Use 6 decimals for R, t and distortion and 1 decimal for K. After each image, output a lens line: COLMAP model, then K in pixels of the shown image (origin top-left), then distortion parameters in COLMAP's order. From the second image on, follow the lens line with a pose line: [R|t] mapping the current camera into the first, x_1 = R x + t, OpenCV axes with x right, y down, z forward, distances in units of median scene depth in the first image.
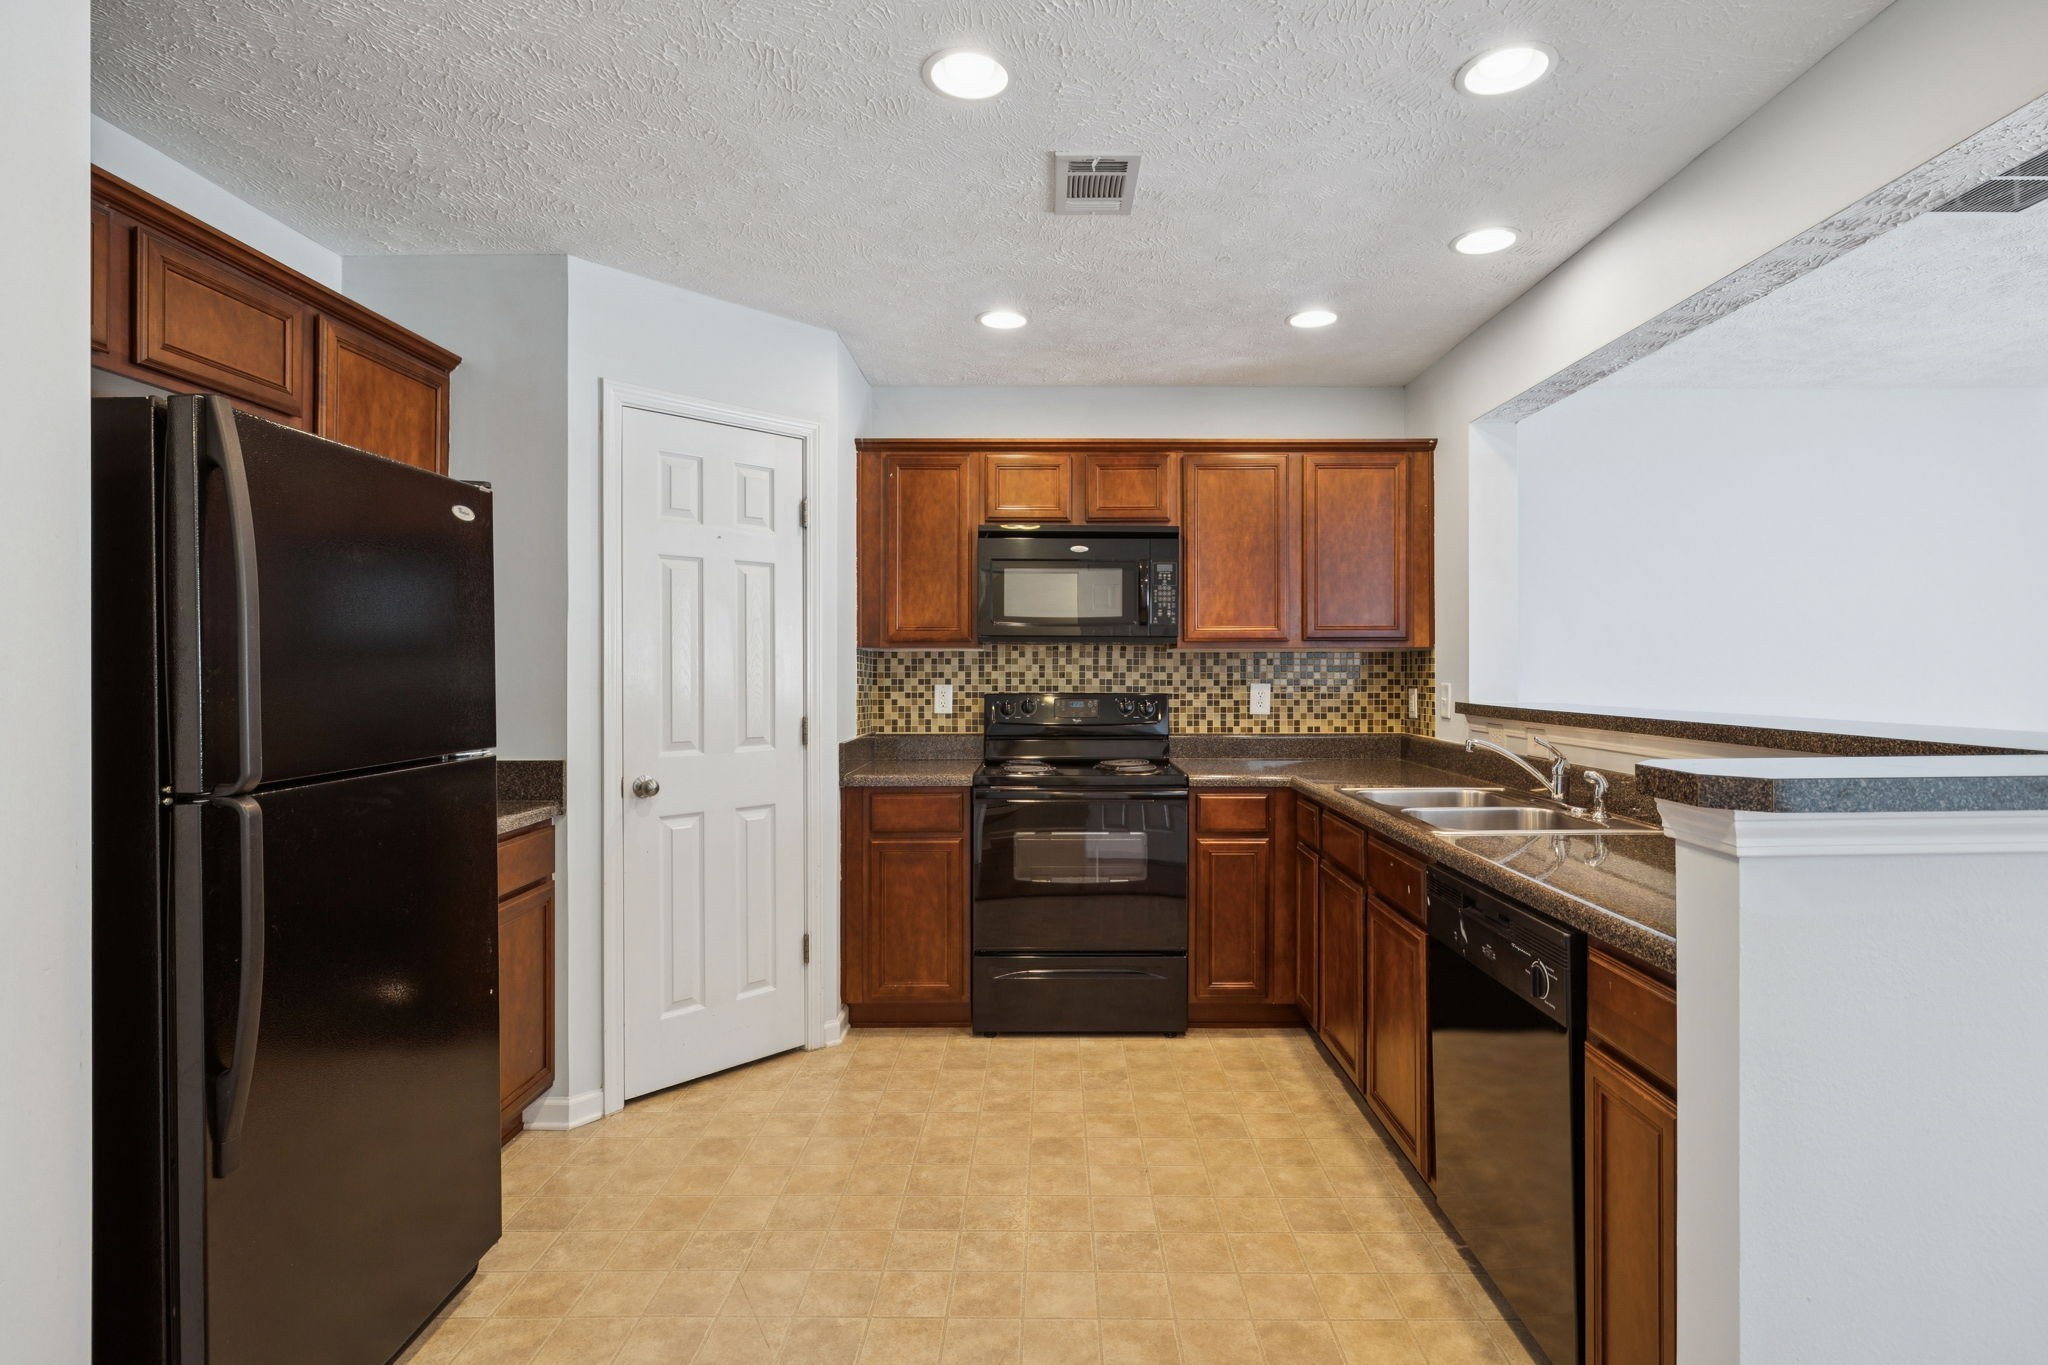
lens RADIAL K [[1005.5, 0, 1051.5], [0, 1005.5, 668.2], [0, 0, 1]] dist [-0.009004, 0.000526]
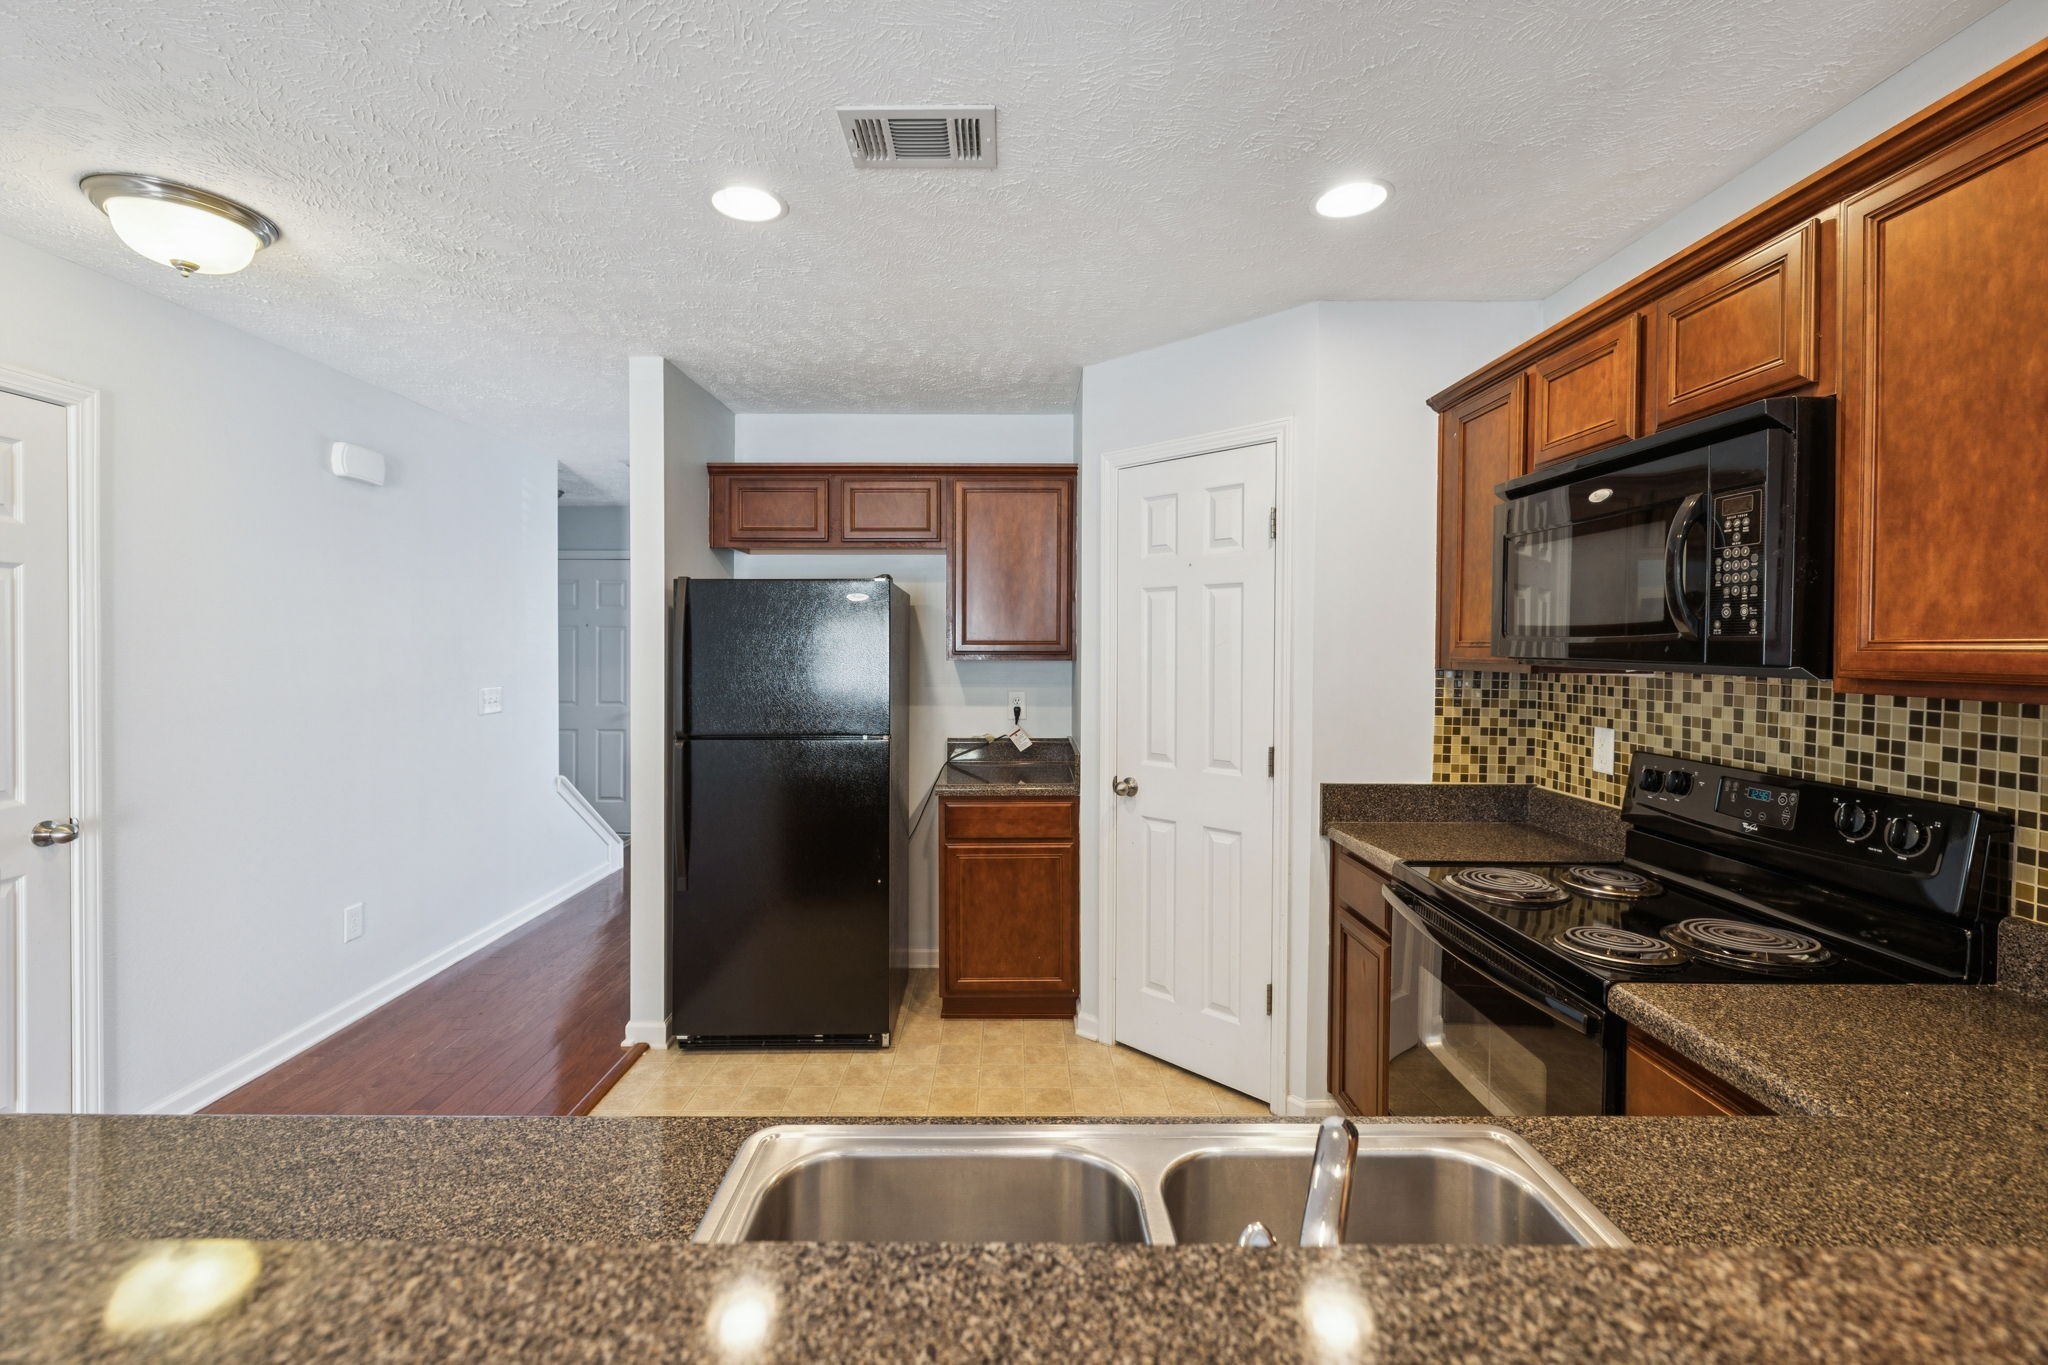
lens RADIAL K [[857.5, 0, 997.2], [0, 857.5, 653.5], [0, 0, 1]] dist [-0.001476, -0.000195]
pose [[-0.018805, 0.012303, -0.999747, 0.474118], [0.000013, 0.999924, 0.012305, -0.040081], [0.999823, 0.000218, -0.018804, 0.676006]]
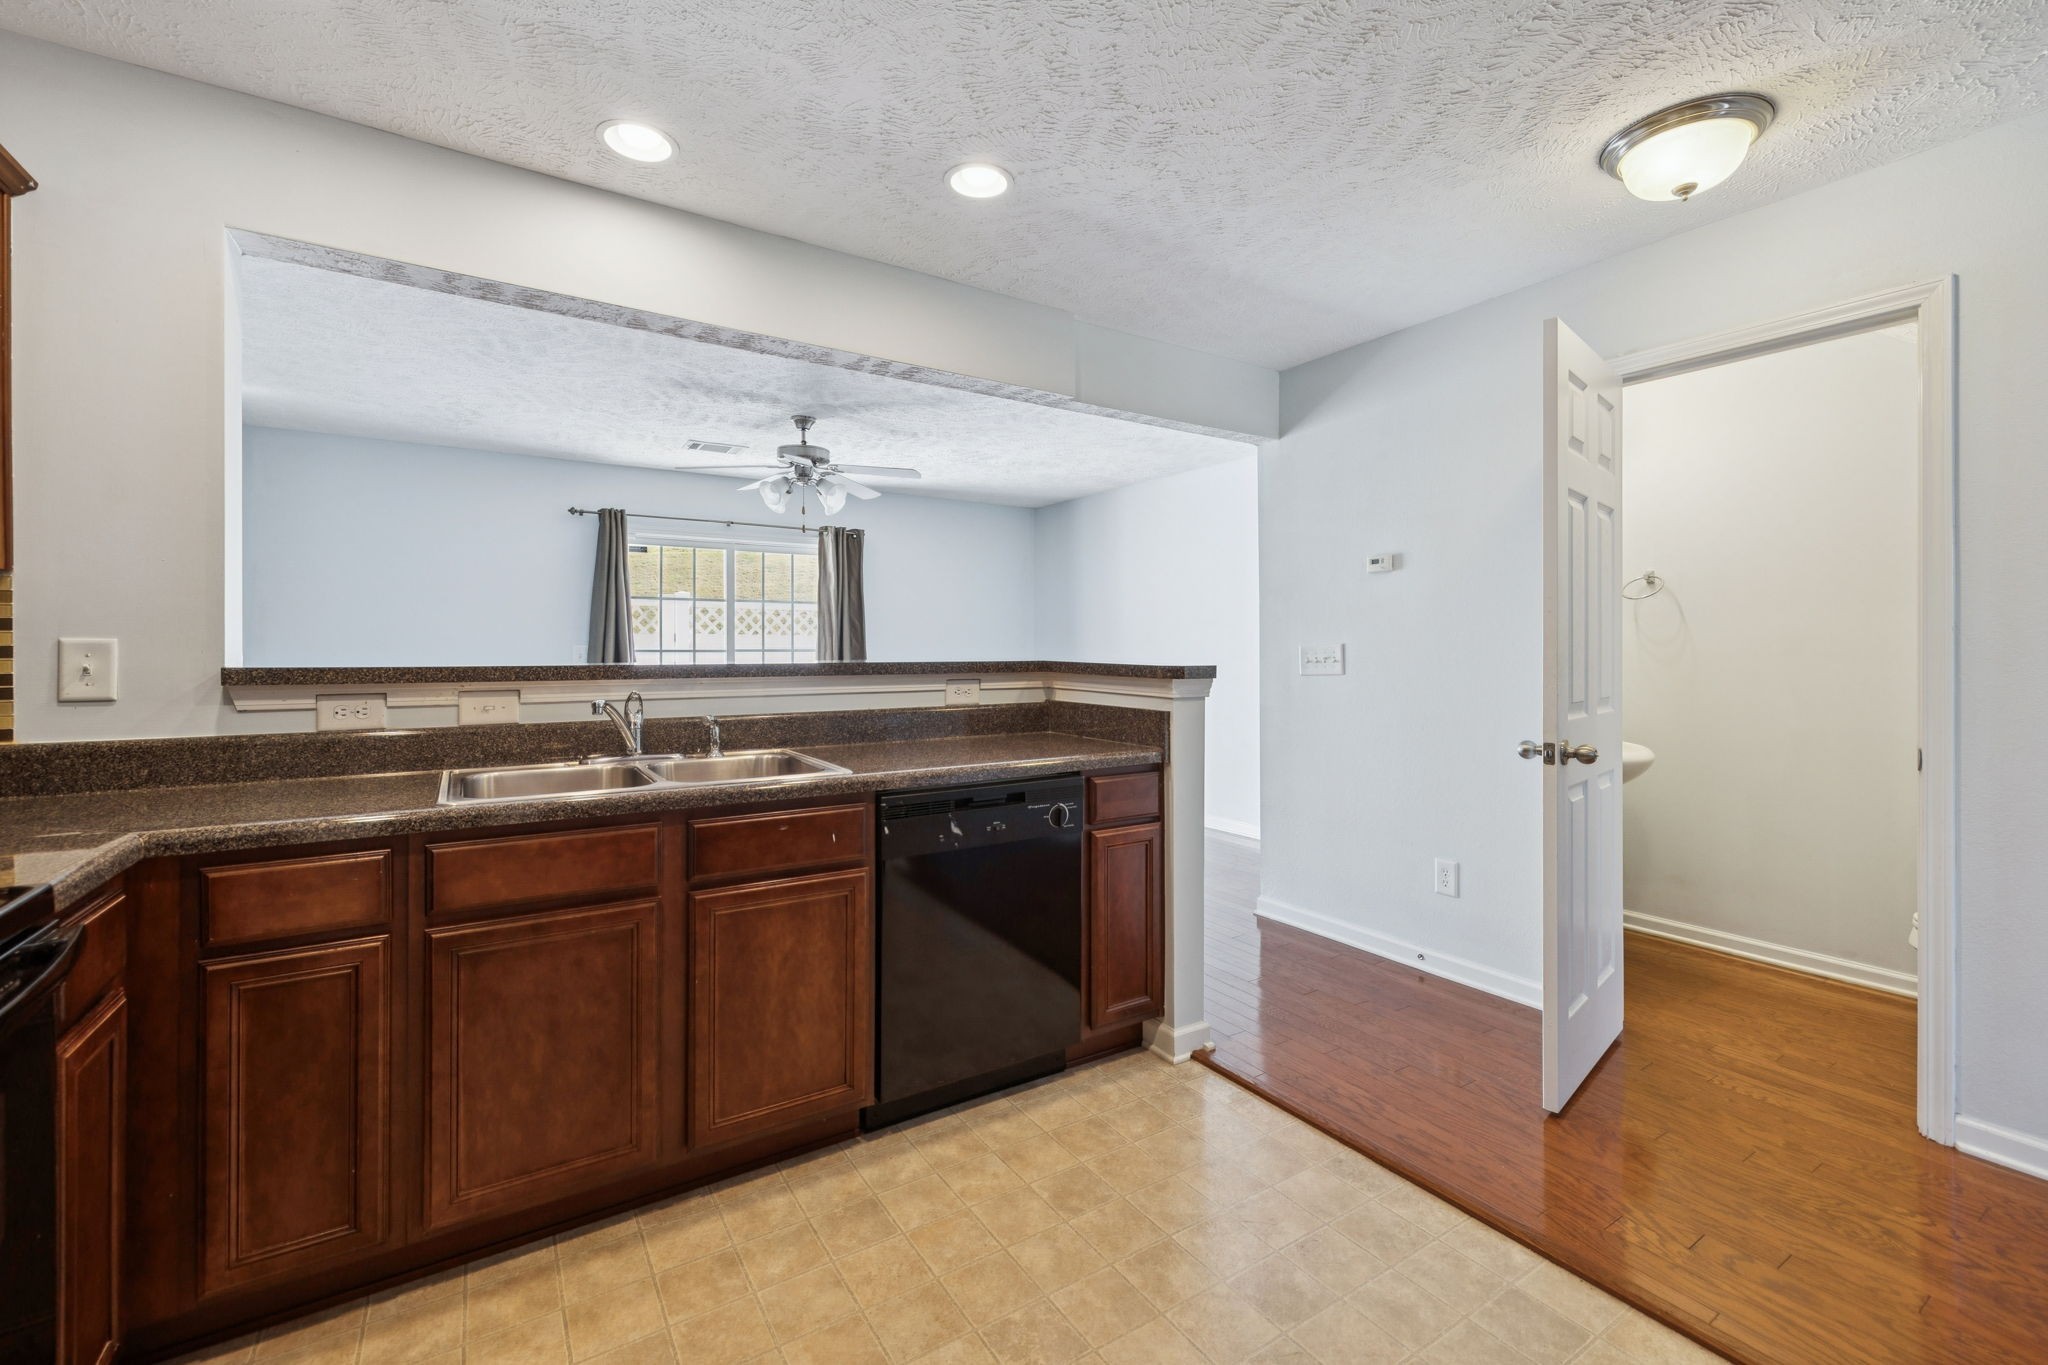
lens RADIAL K [[848.3, 0, 1038.4], [0, 848.3, 647.6], [0, 0, 1]] dist [-0.002402, 0.000231]
pose [[-0.544158, 0.001269, 0.838982, -0.284503], [-0.001216, 0.999997, -0.002301, 0.020546], [-0.838982, -0.002273, -0.544155, 0.794302]]
